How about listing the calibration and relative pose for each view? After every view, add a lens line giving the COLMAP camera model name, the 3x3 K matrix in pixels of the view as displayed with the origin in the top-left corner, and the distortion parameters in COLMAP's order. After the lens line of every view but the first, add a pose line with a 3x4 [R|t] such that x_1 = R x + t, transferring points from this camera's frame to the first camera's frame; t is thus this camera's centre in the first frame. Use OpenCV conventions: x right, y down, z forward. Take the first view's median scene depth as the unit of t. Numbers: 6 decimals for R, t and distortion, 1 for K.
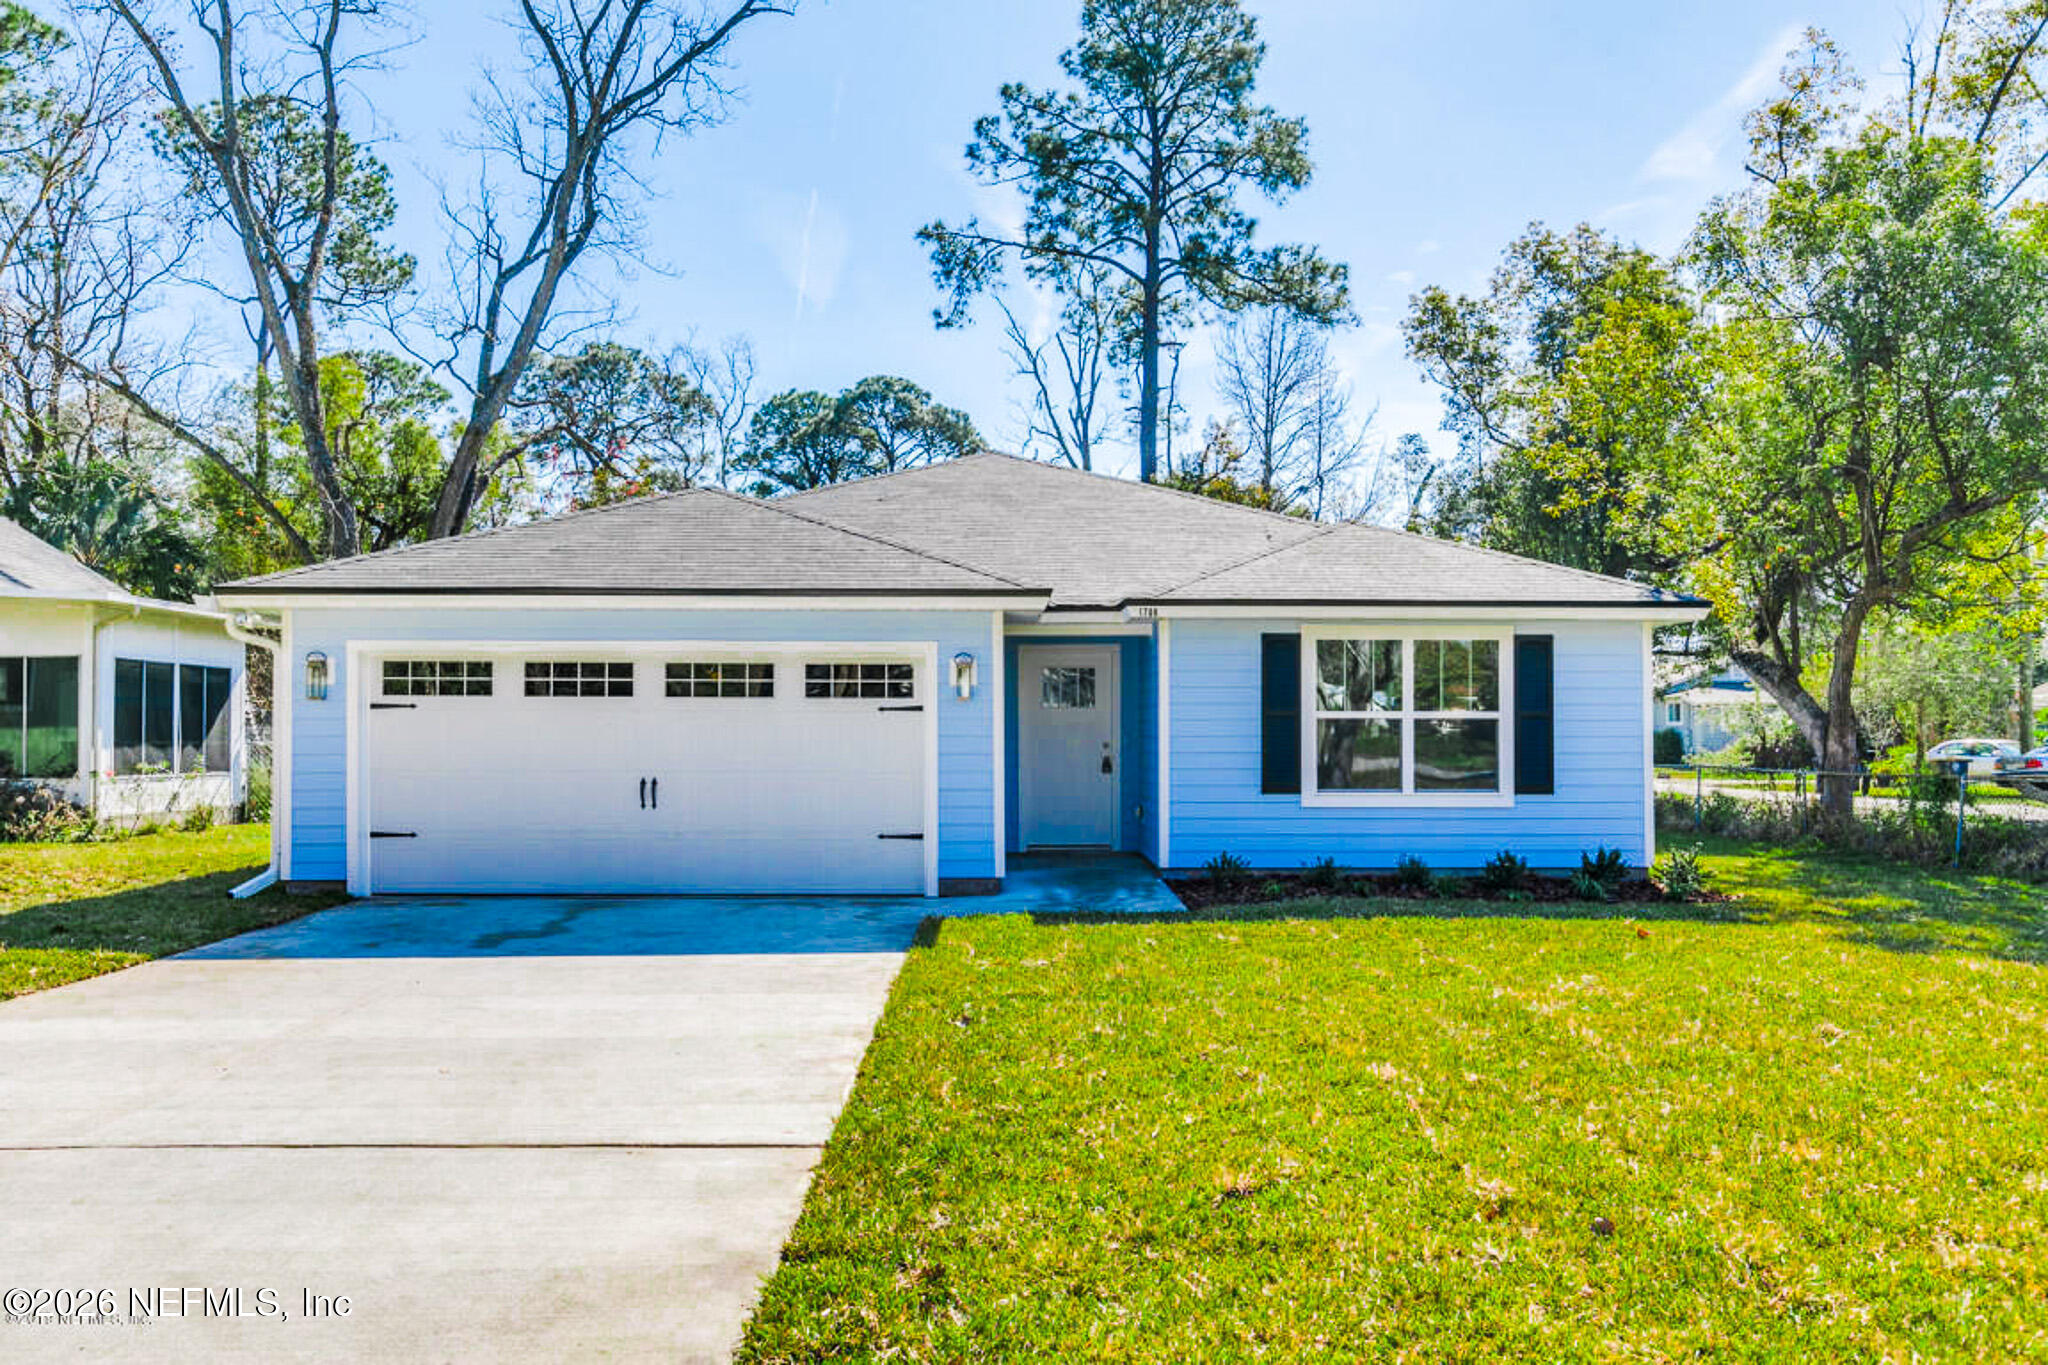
lens RADIAL K [[1455.3, 0, 1024.0], [0, 1455.3, 682.5], [0, 0, 1]] dist [0.004071, 0.001484]
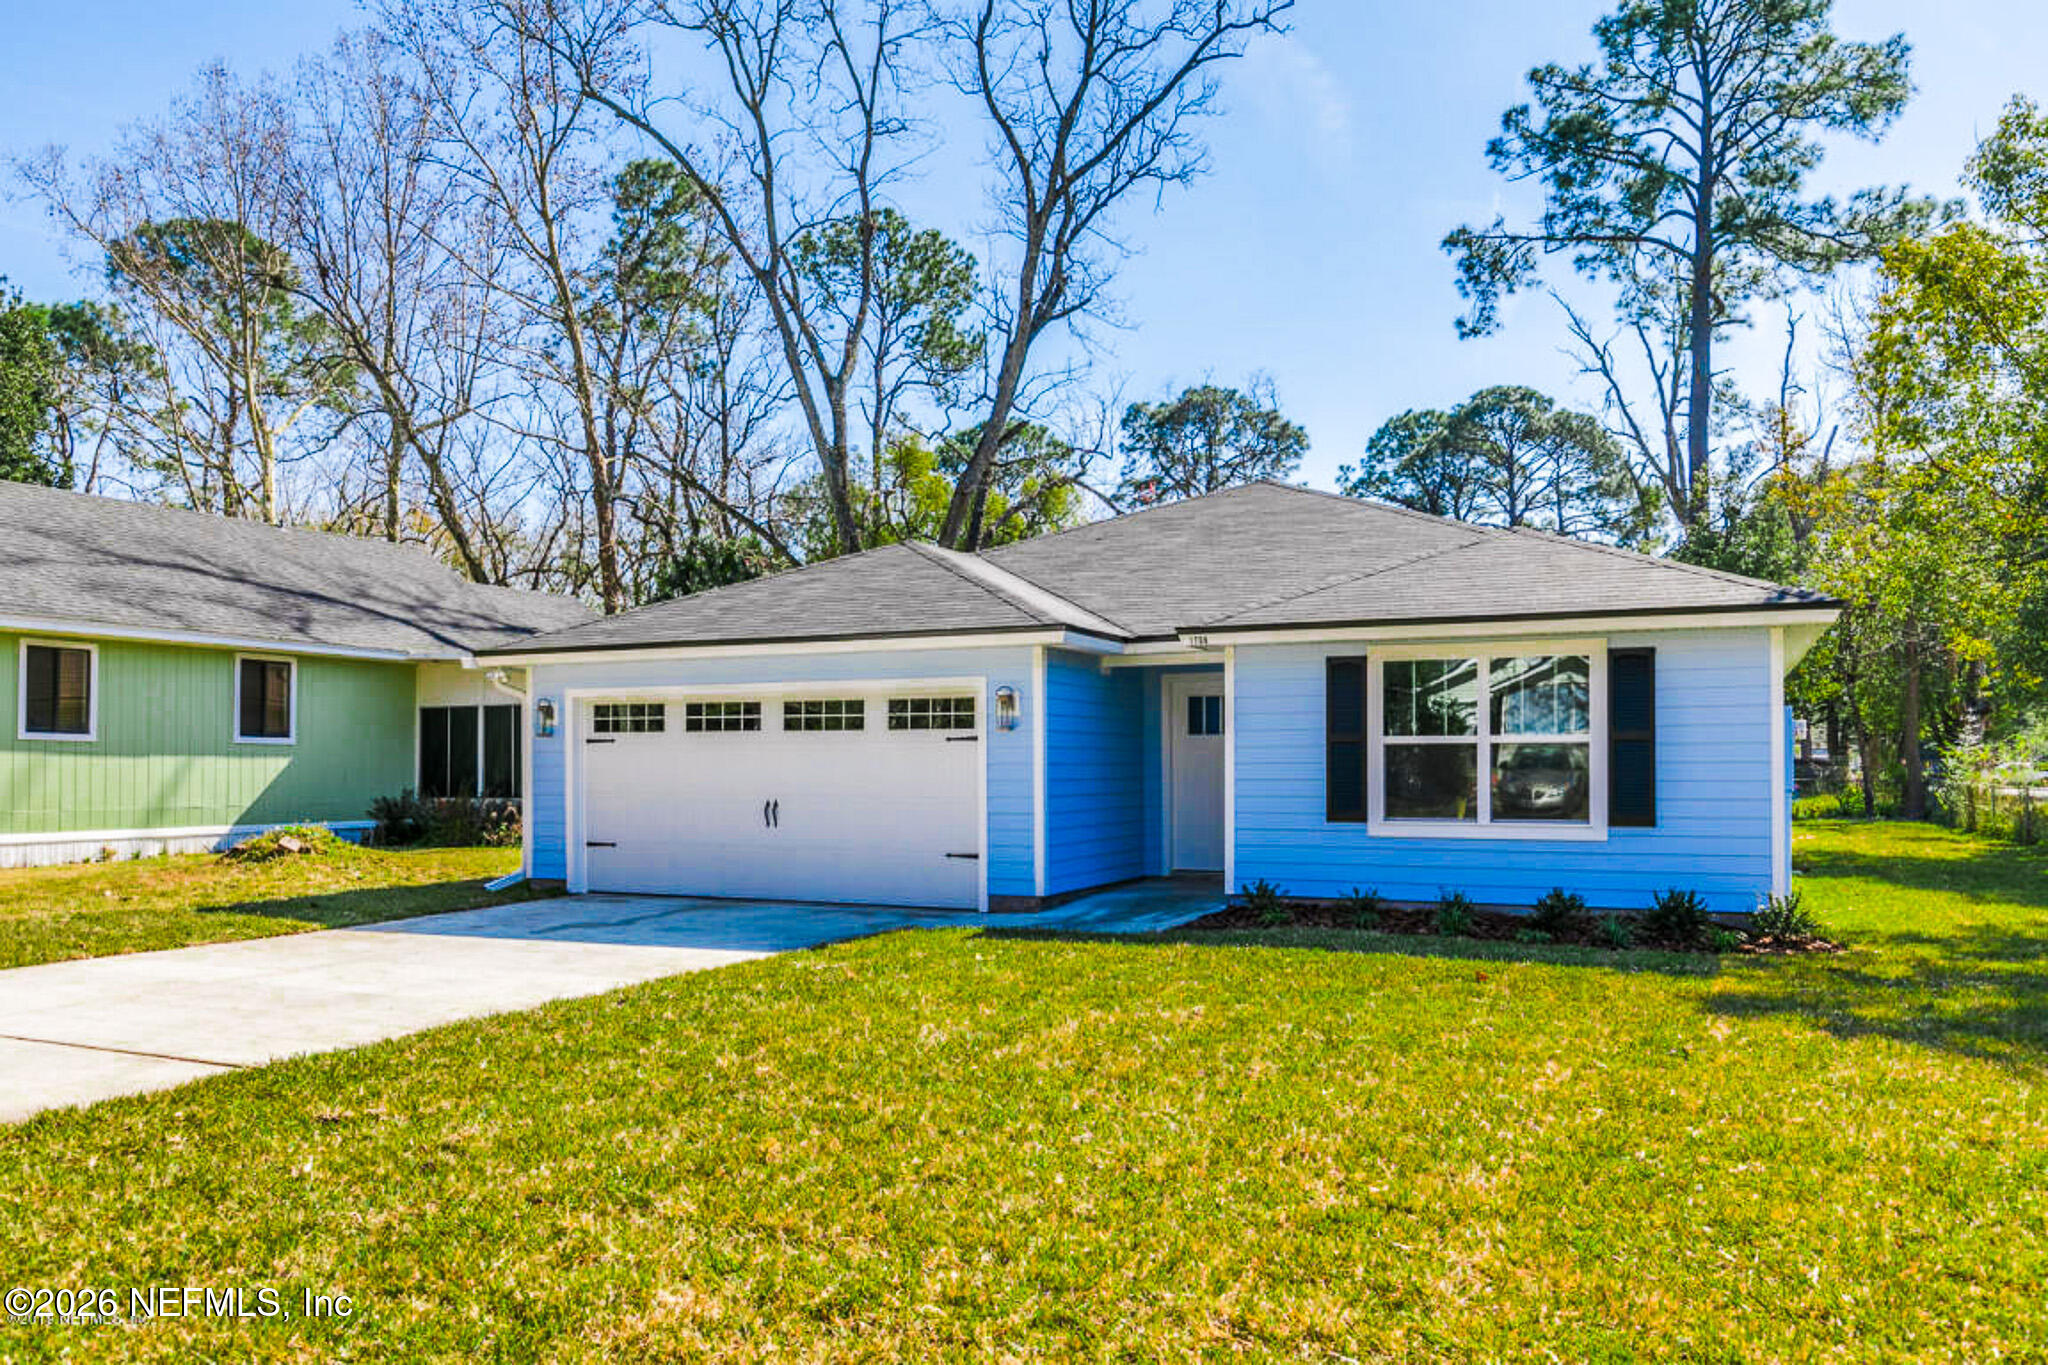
lens RADIAL K [[1453.4, 0, 1023.5], [0, 1453.4, 727.0], [0, 0, 1]] dist [-0.004654, 0.002807]
pose [[0.901723, -0.014599, -0.432068, 0.334078], [0.019468, 0.999787, 0.006846, 0.002136], [0.431876, -0.014585, 0.901815, 0.030671]]
